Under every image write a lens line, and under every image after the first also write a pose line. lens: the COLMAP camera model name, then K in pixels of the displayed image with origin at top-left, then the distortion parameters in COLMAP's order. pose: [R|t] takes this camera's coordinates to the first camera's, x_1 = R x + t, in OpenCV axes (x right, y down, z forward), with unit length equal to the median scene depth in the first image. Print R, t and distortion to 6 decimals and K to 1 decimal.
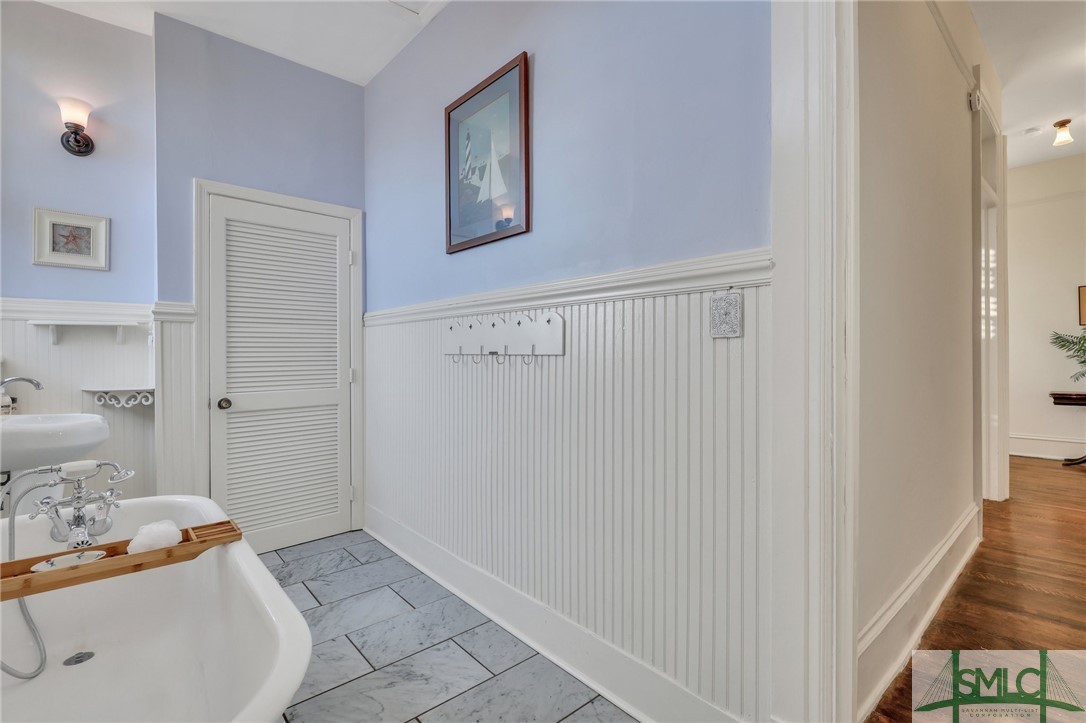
lens RADIAL K [[492.5, 0, 543.6], [0, 492.5, 355.5], [0, 0, 1]] dist [-0.000409, -0.000714]
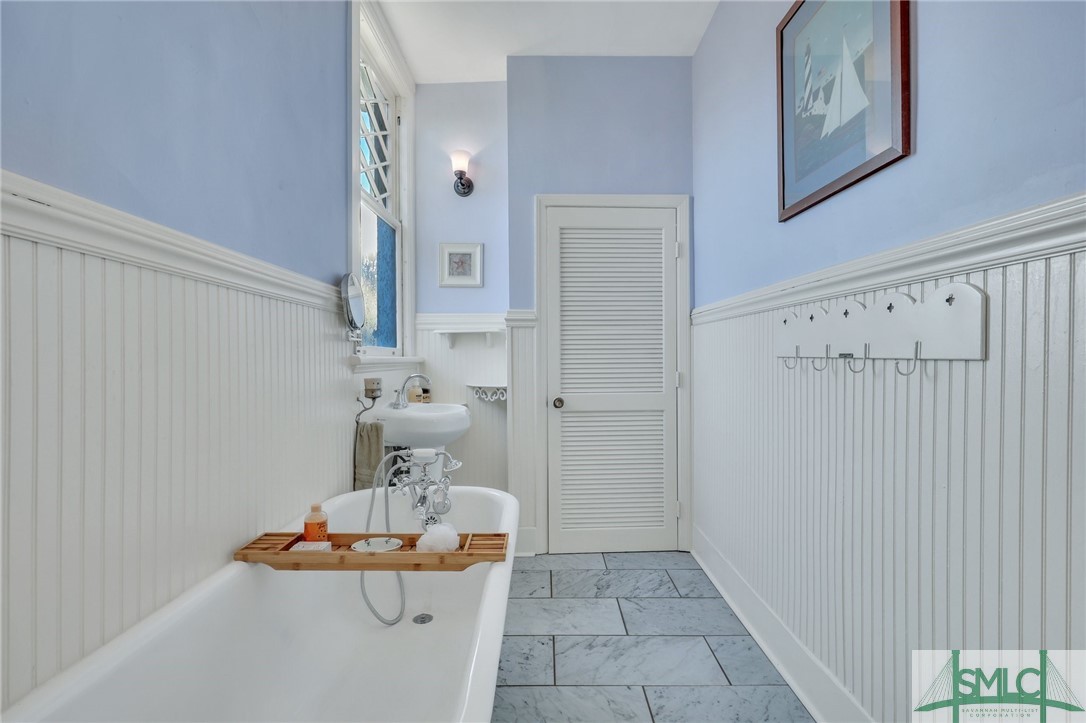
lens RADIAL K [[492.5, 0, 543.6], [0, 492.5, 355.5], [0, 0, 1]] dist [-0.000409, -0.000714]
pose [[0.757357, 0.000311, -0.653001, 0.019265], [-0.001568, 0.999998, -0.001343, -0.002924], [0.652999, 0.002041, 0.757356, 0.195159]]
